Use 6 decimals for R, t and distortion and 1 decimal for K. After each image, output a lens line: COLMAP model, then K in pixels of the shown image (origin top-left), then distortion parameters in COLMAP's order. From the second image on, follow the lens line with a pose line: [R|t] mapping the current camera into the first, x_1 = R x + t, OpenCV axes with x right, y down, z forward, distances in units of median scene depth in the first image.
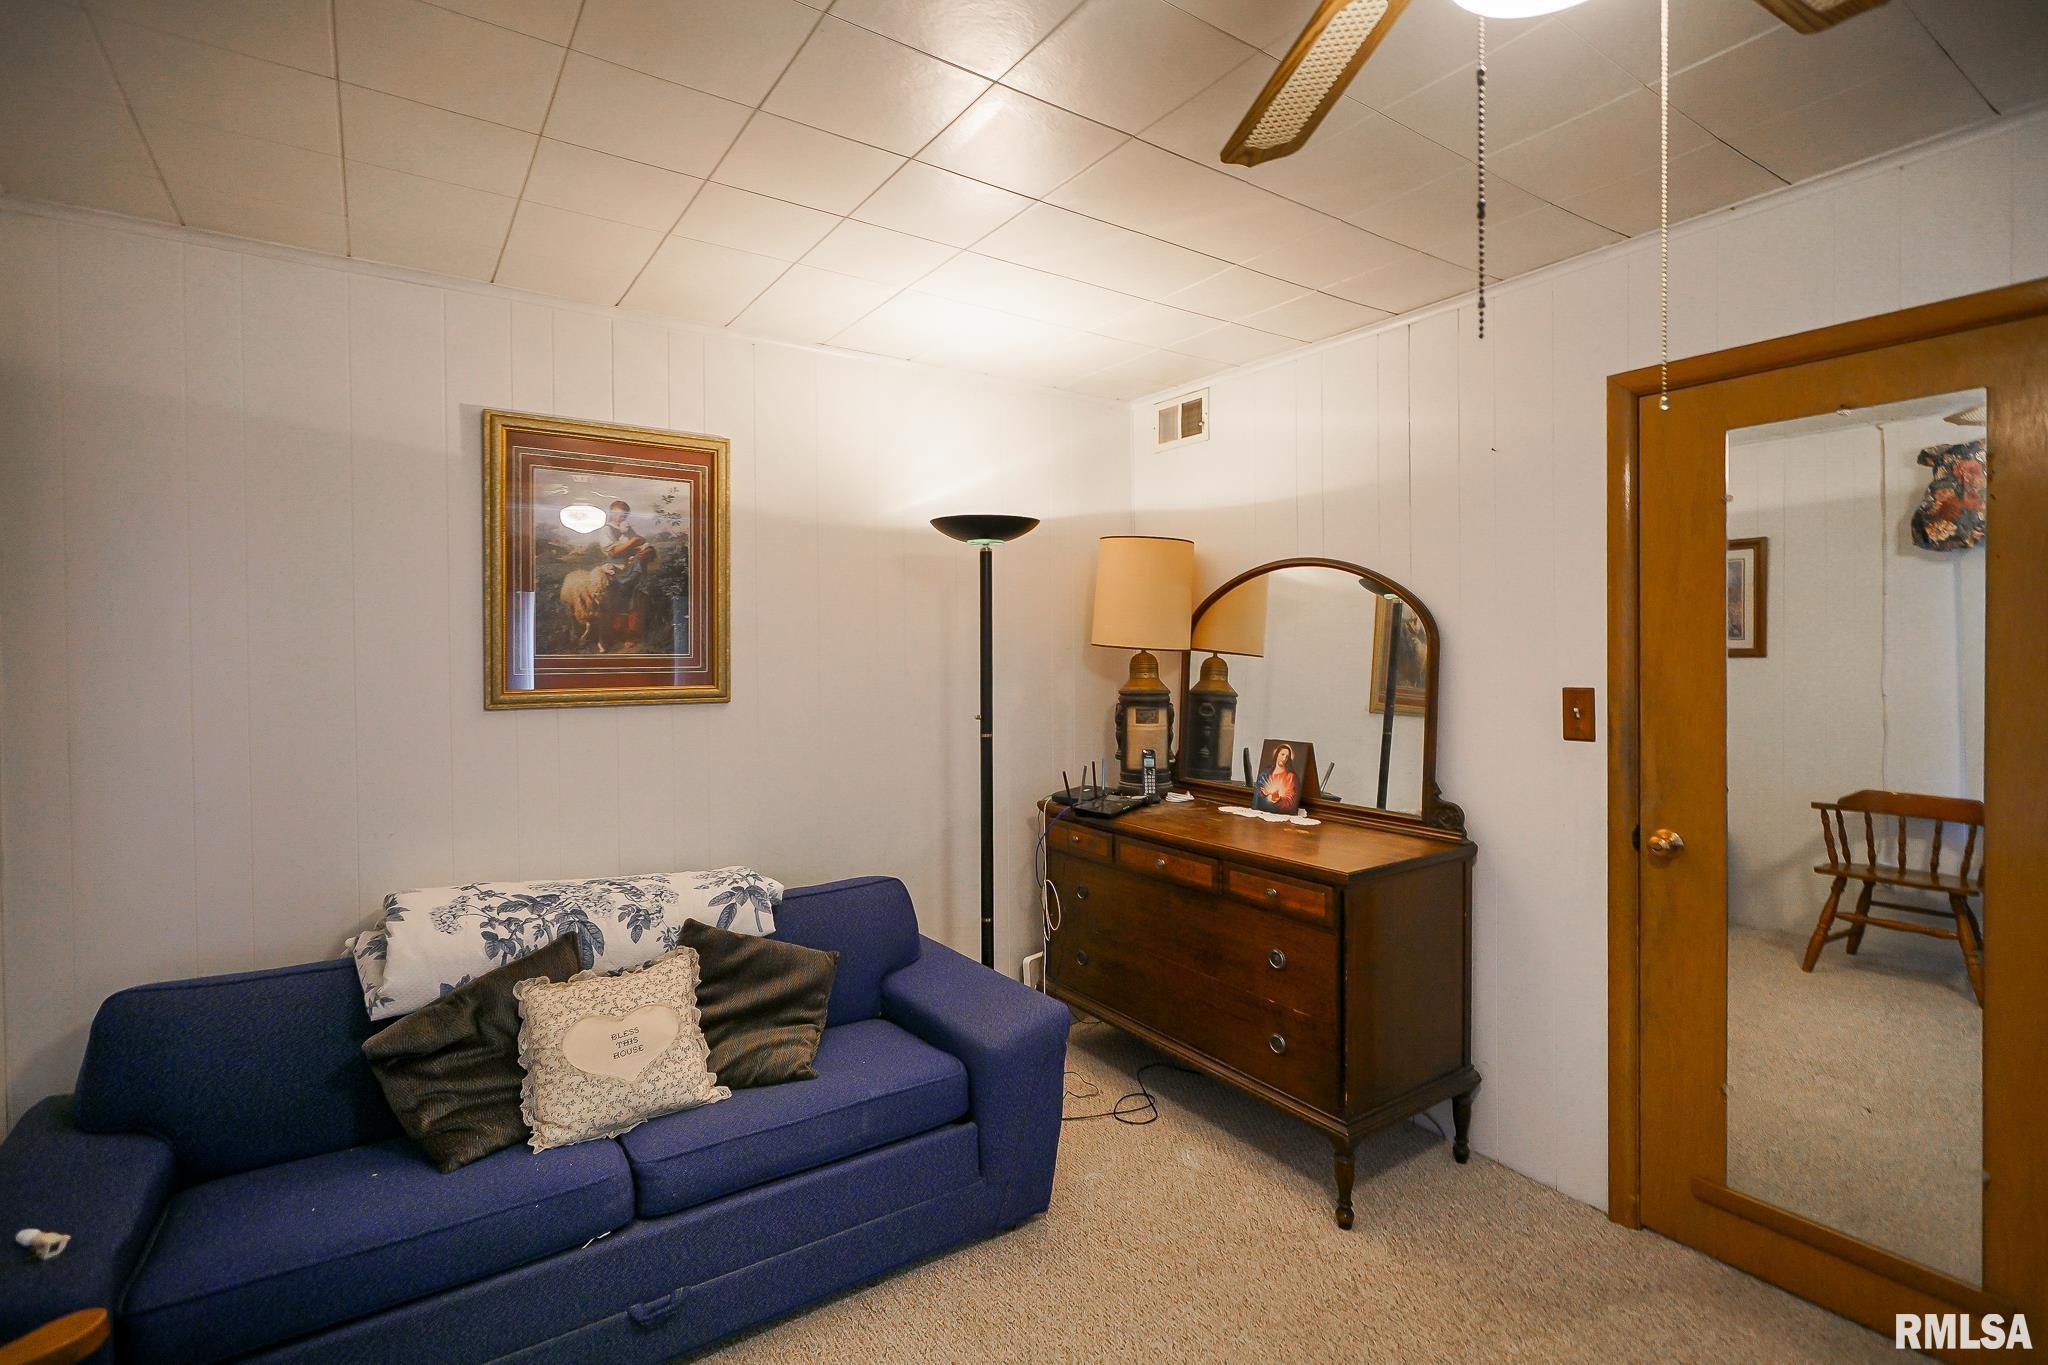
lens RADIAL K [[946.2, 0, 1021.2], [0, 946.2, 649.4], [0, 0, 1]] dist [-0.003657, -0.000134]
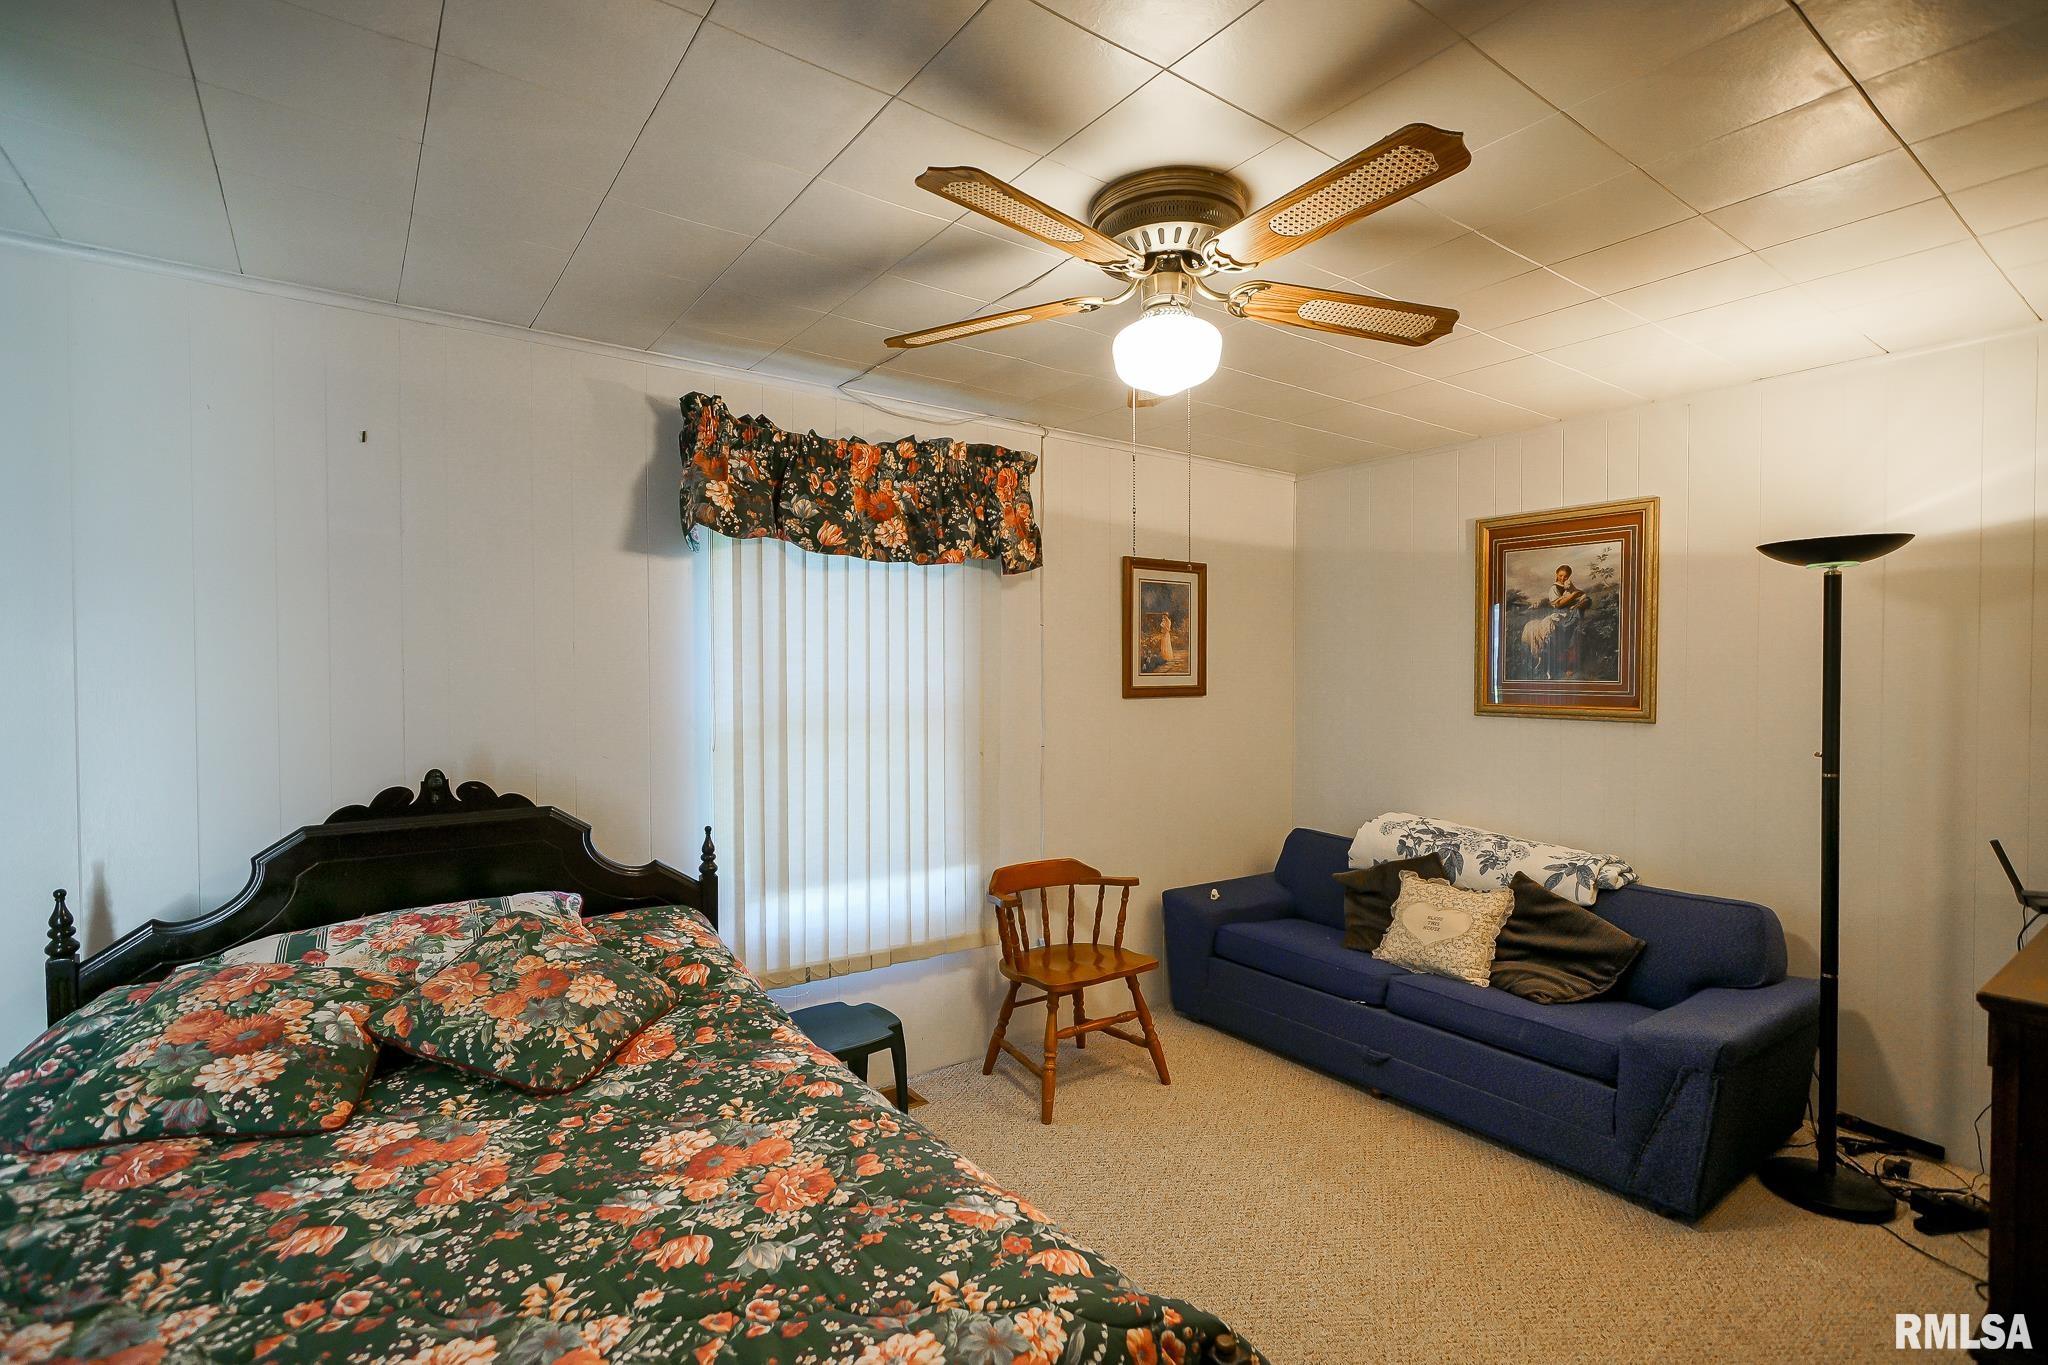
lens RADIAL K [[947.9, 0, 1013.6], [0, 947.9, 698.3], [0, 0, 1]] dist [-0.002198, 0.000247]
pose [[0.025795, 0.034210, -0.999082, 0.922825], [-0.004882, 0.999407, 0.034095, -0.012116], [0.999655, 0.003998, 0.025946, 0.198908]]
